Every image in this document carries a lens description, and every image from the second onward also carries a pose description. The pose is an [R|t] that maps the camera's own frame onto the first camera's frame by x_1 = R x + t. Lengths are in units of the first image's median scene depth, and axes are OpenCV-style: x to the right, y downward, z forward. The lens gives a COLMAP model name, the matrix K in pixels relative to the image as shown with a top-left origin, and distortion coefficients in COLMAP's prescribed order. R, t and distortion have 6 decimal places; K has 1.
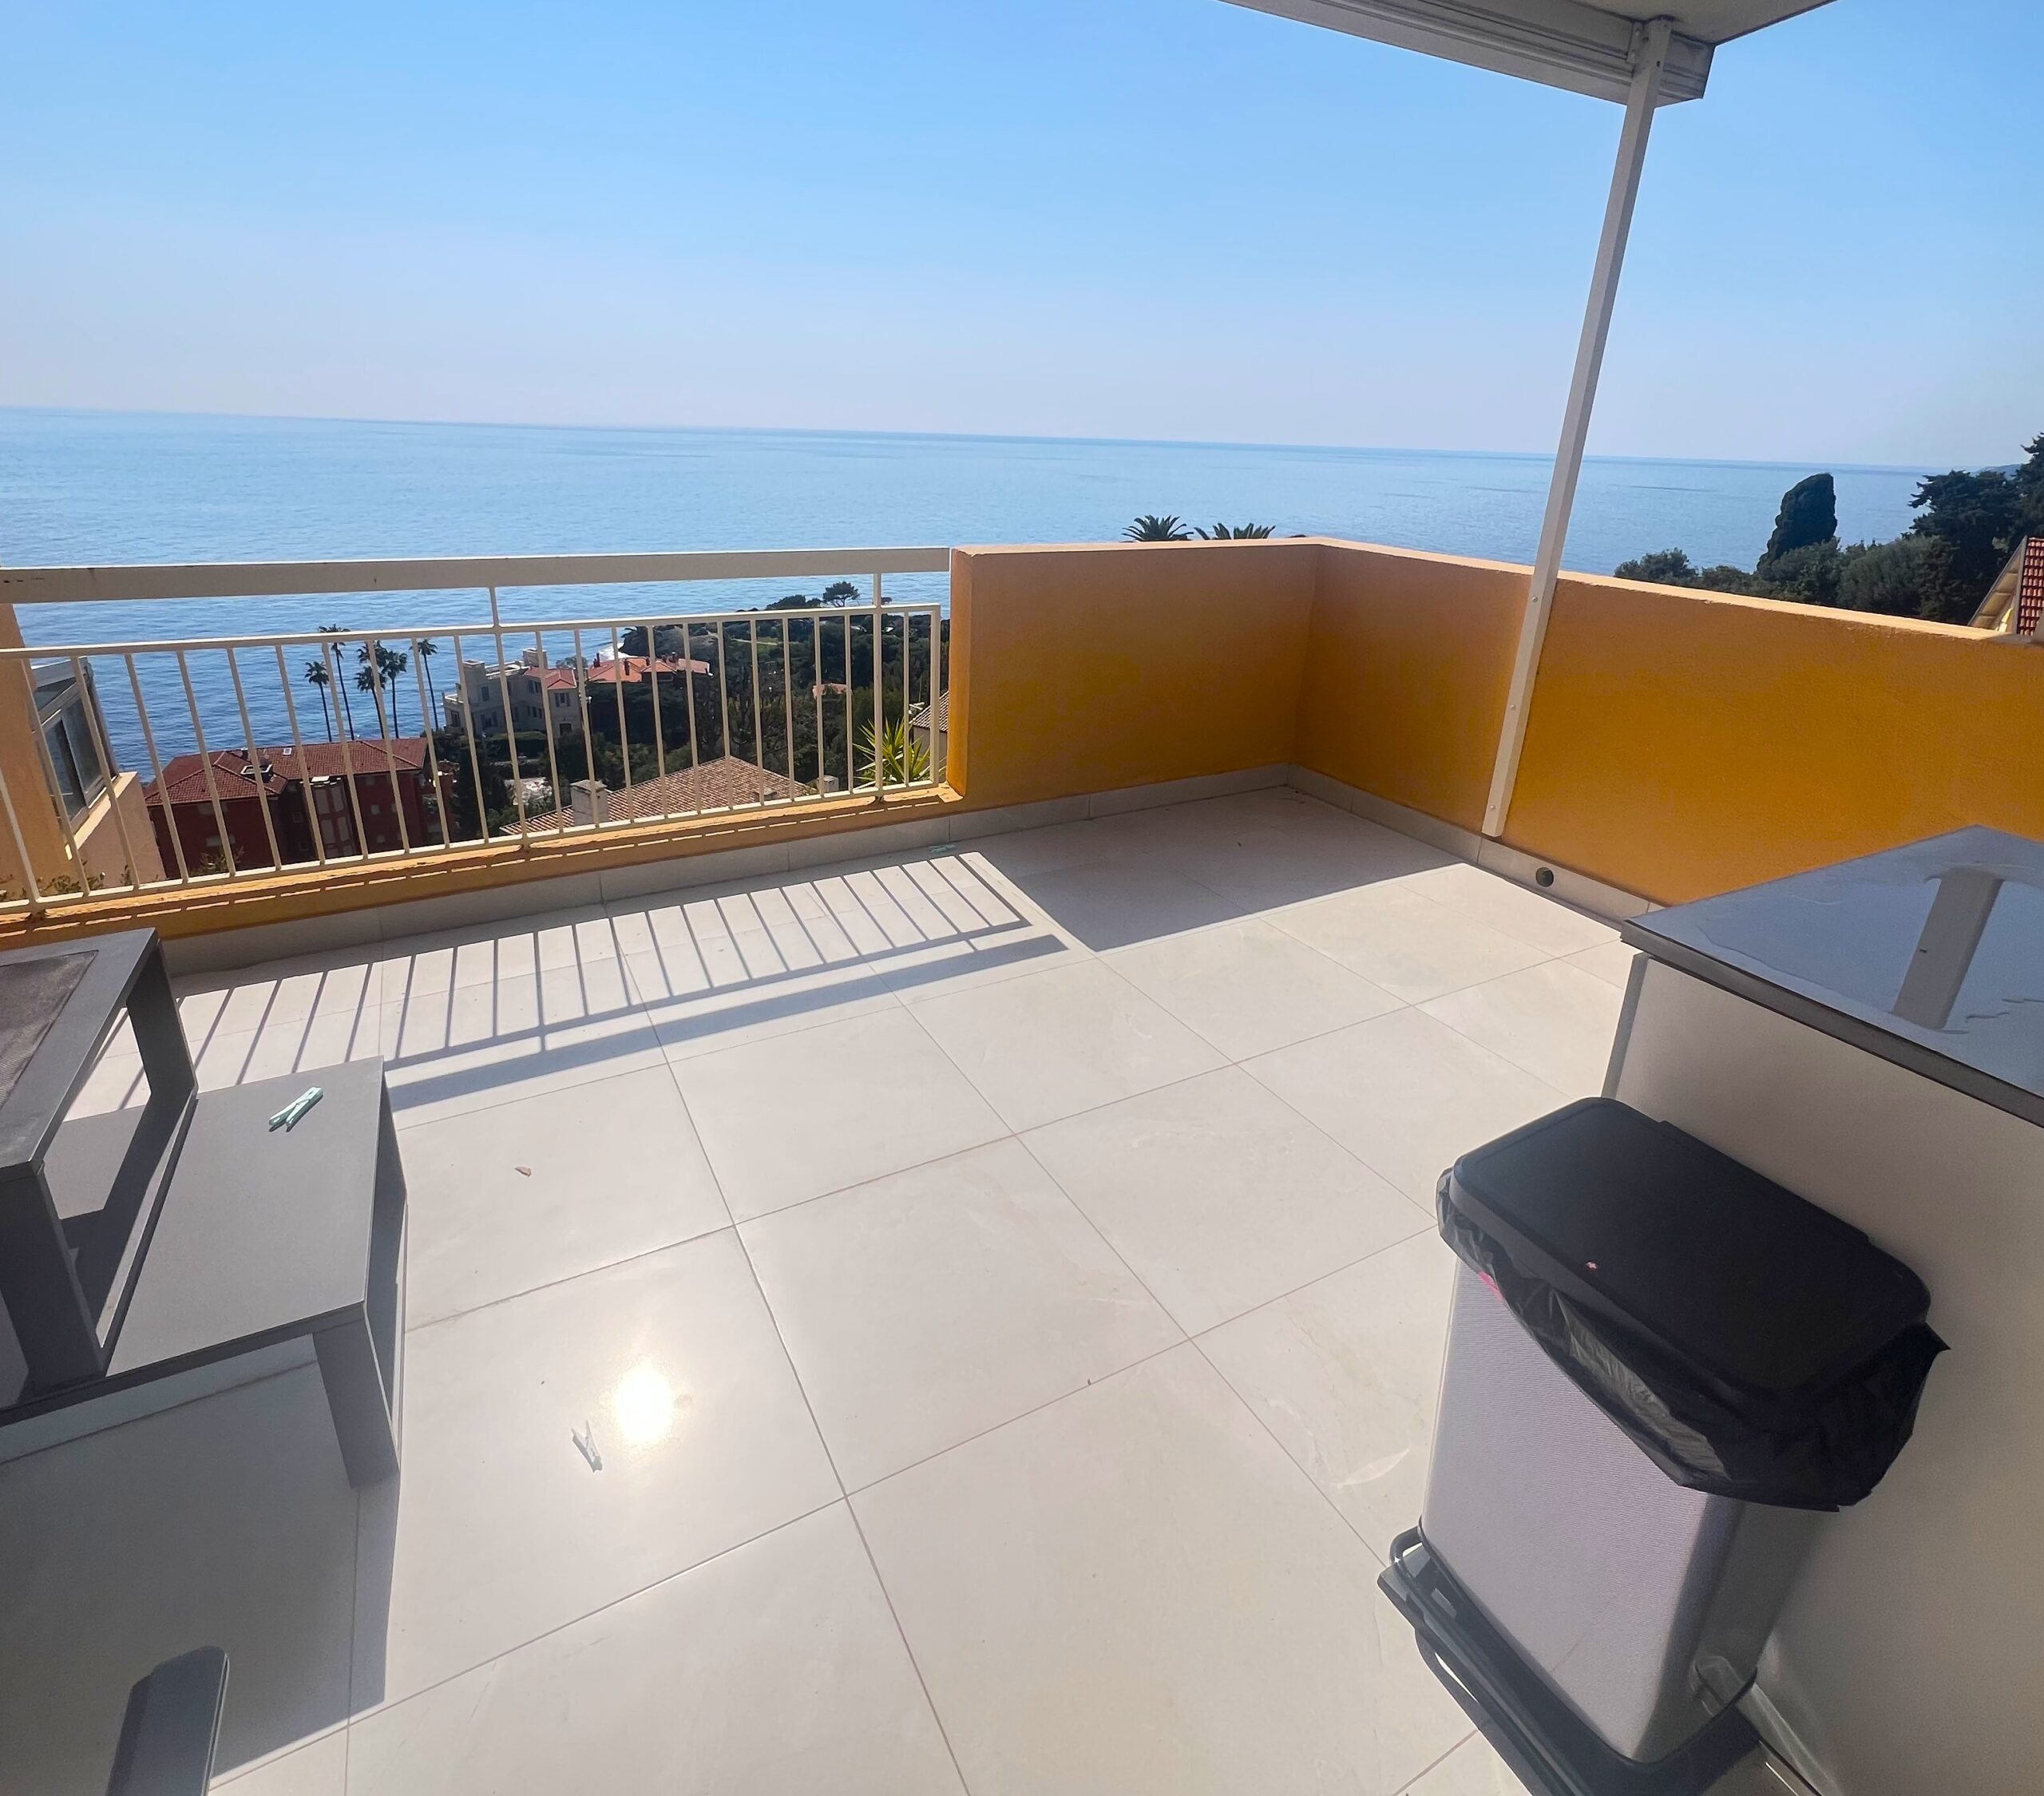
lens RADIAL K [[1049.3, 0, 1005.3], [0, 1049.3, 814.0], [0, 0, 1]] dist [-0.001800, 0.000260]
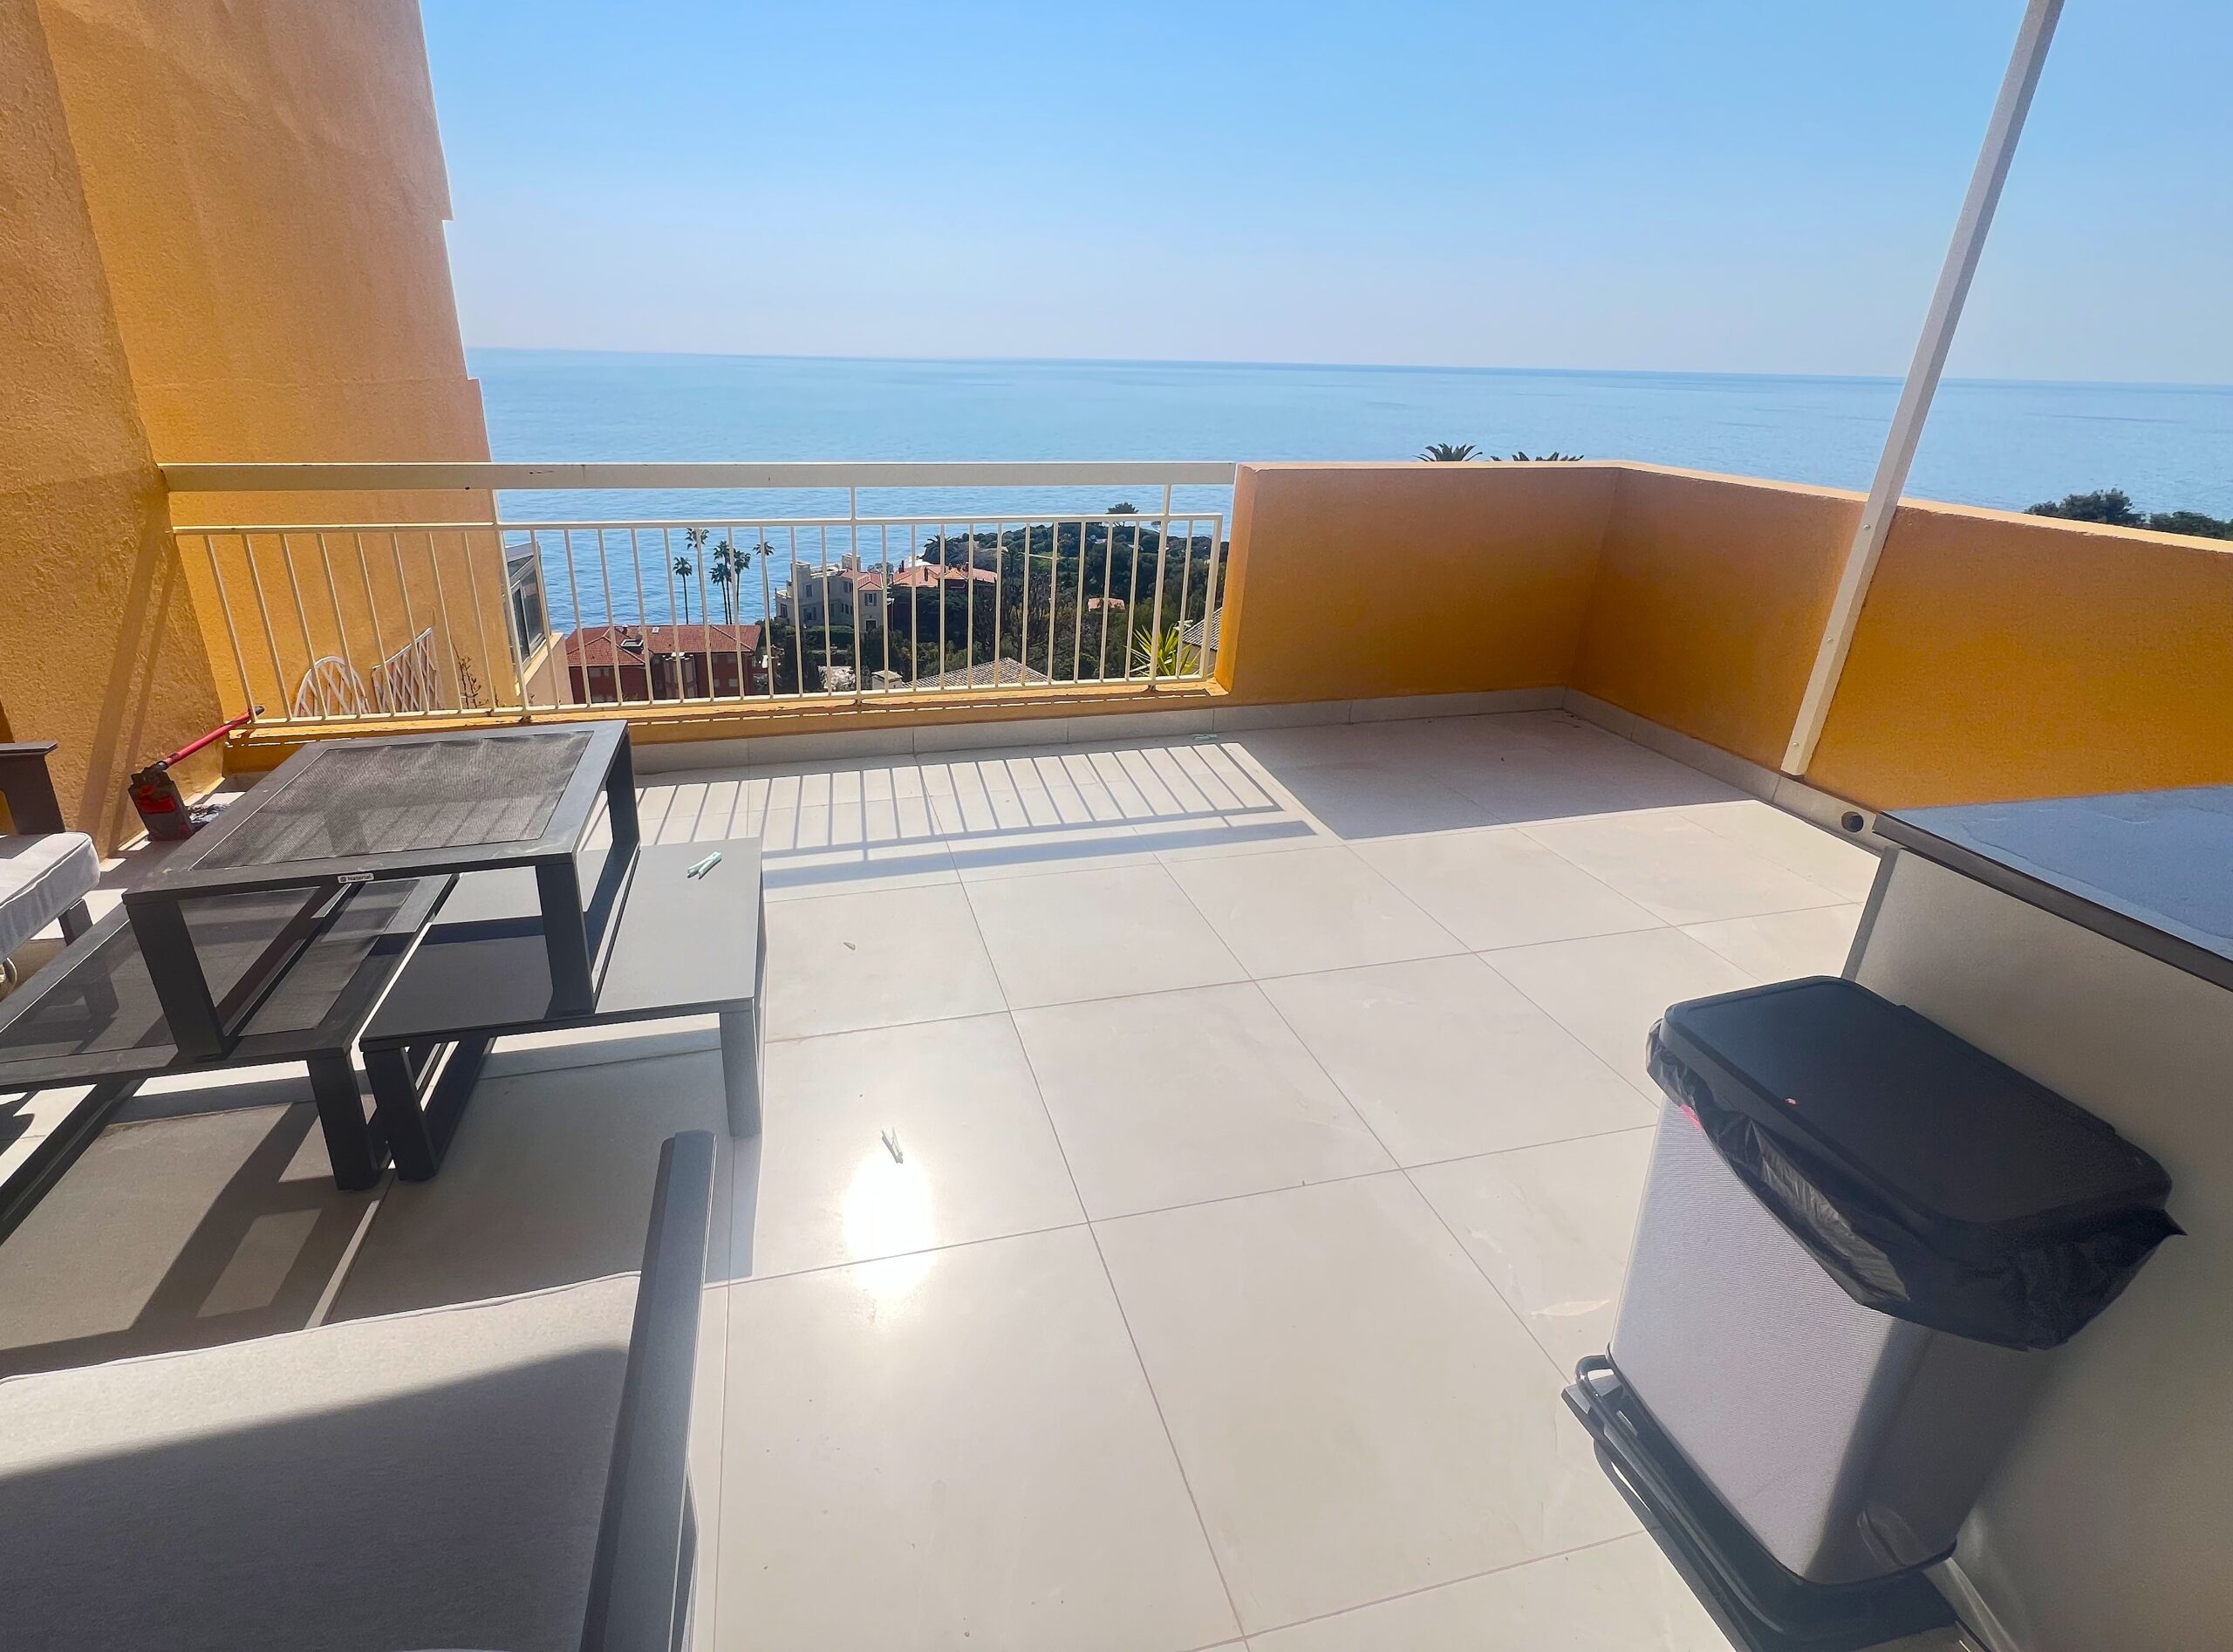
lens RADIAL K [[994.3, 0, 993.8], [0, 994.3, 723.3], [0, 0, 1]] dist [0.000941, -0.000638]
pose [[0.961253, 0.085533, -0.262062, -0.001700], [-0.085574, 0.996268, 0.011275, 0.029655], [0.262048, 0.011587, 0.964985, -0.071934]]
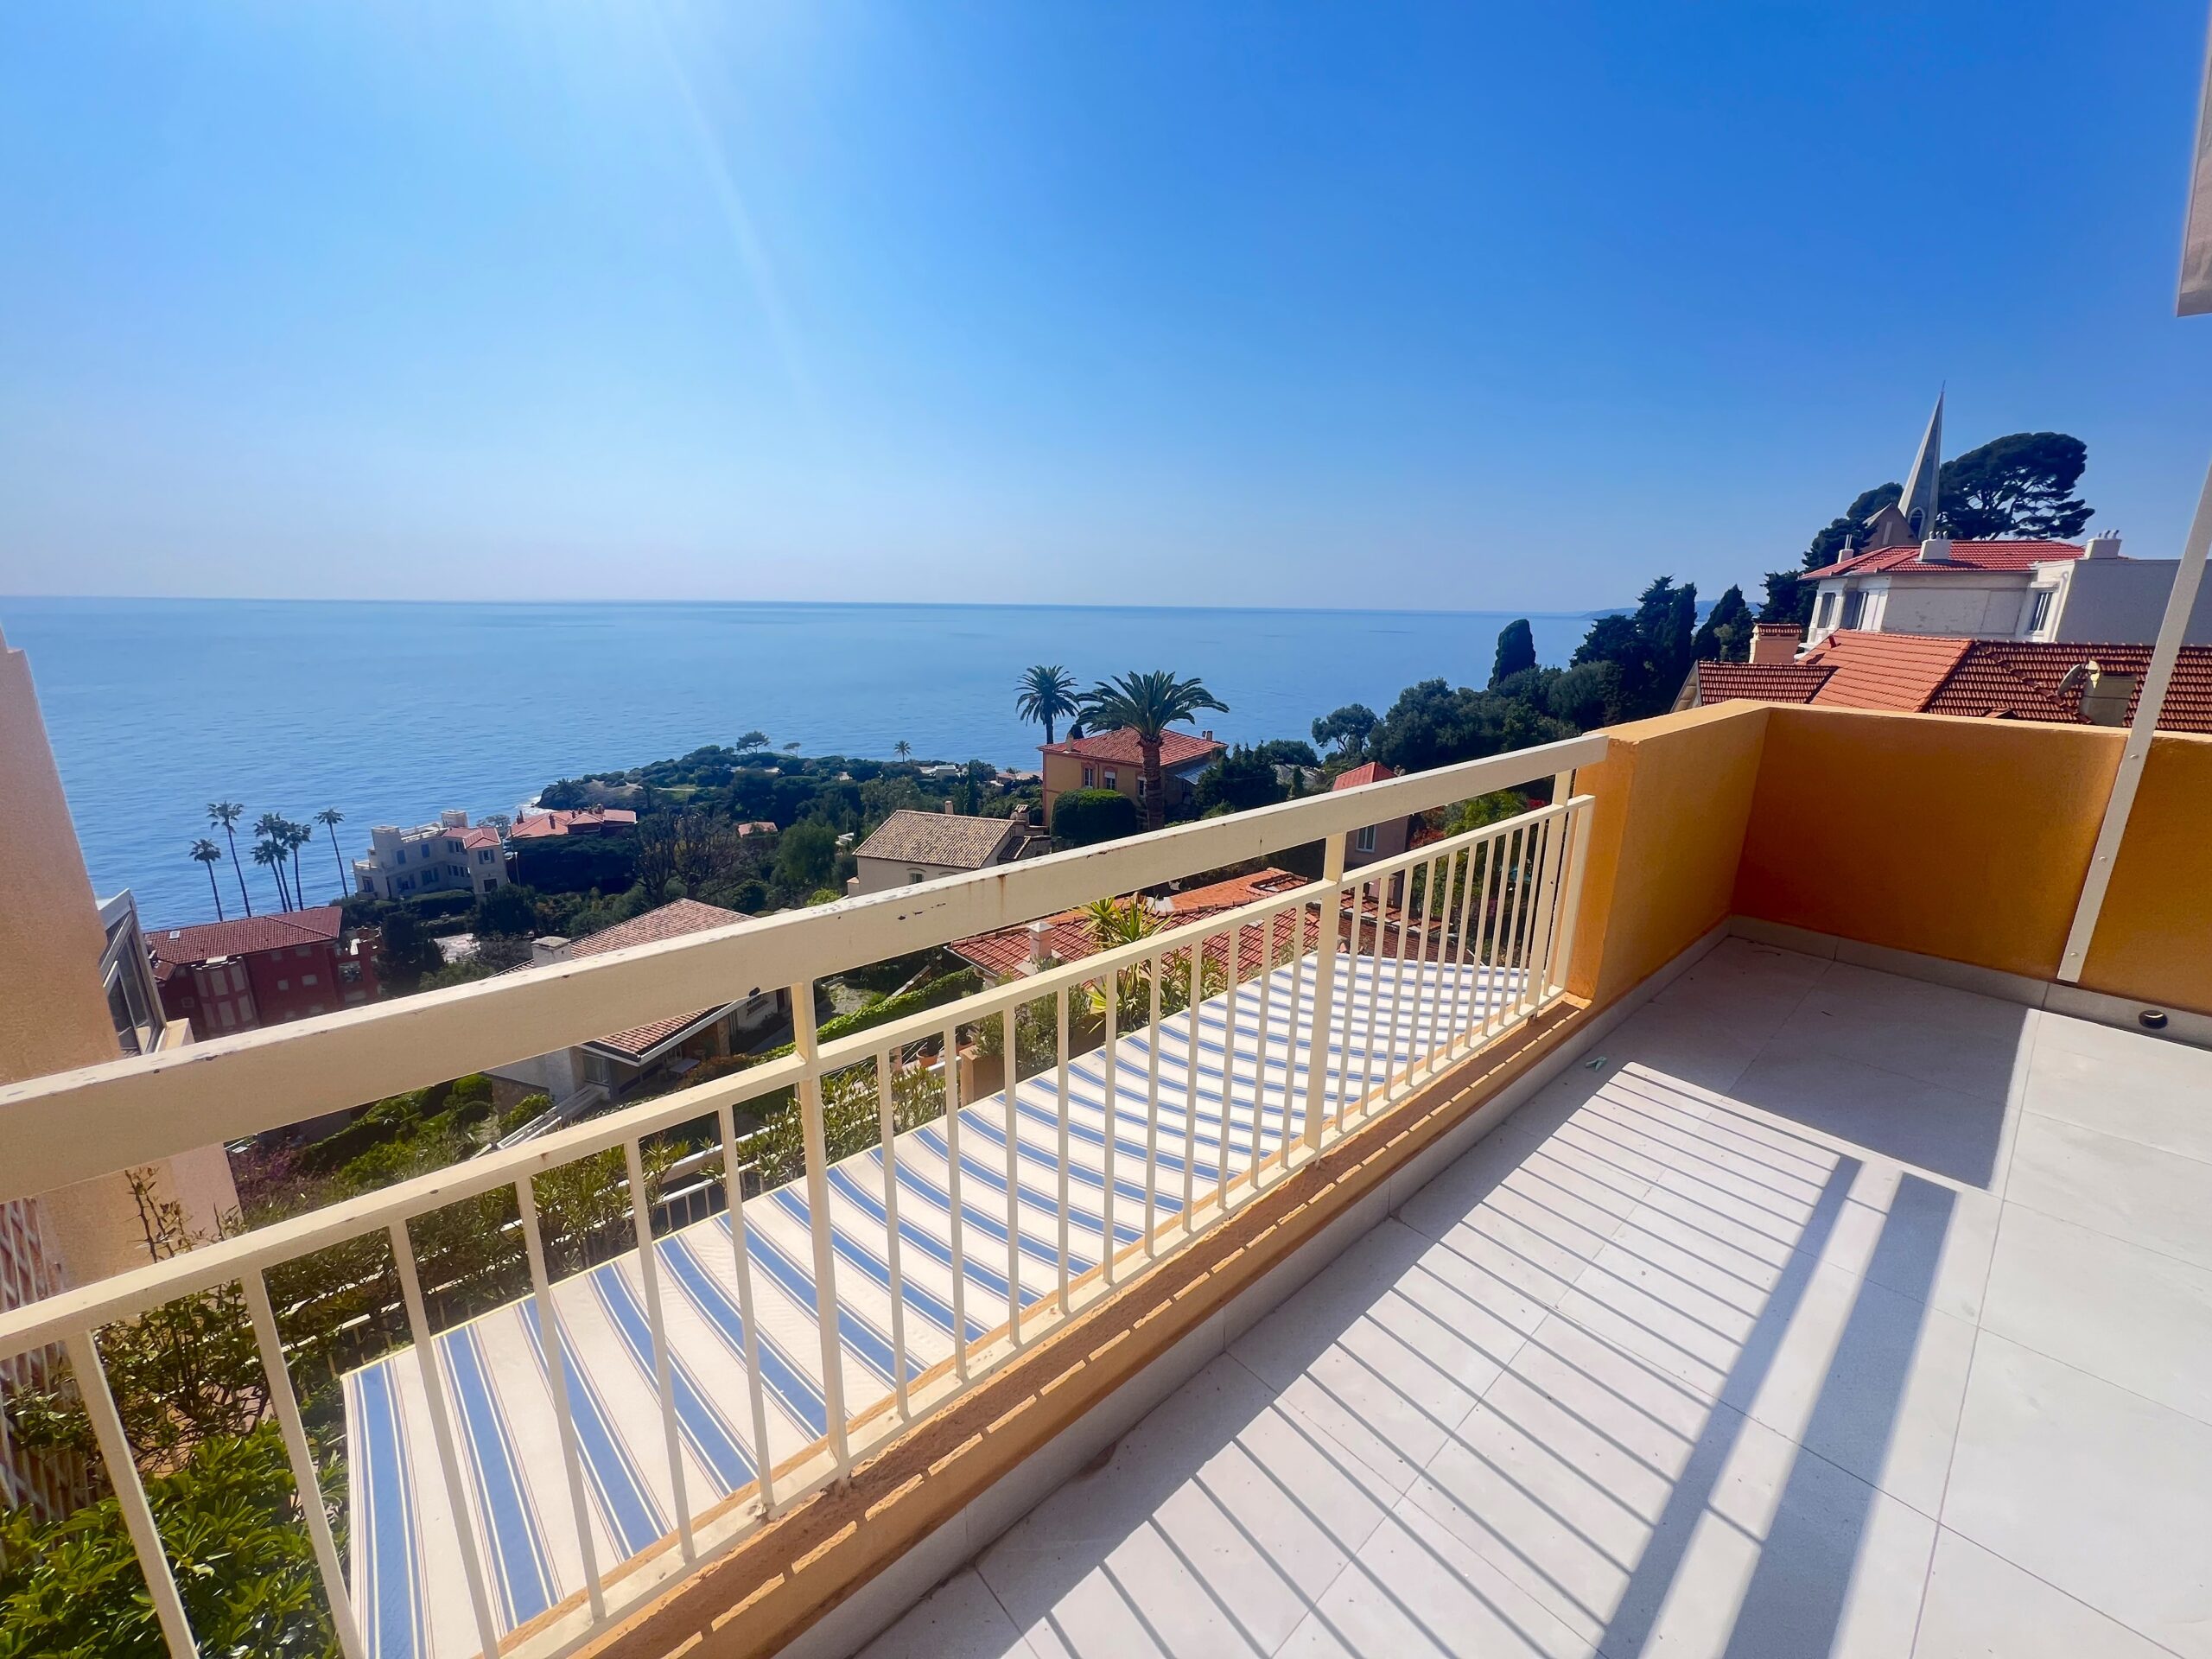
lens RADIAL K [[883.0, 0, 1096.1], [0, 883.0, 828.9], [0, 0, 1]] dist [-0.000865, -0.000404]
pose [[0.971683, -0.075499, 0.223903, -0.725009], [0.096021, 0.991978, -0.082219, -0.166019], [-0.215899, 0.101390, 0.971137, 0.391479]]
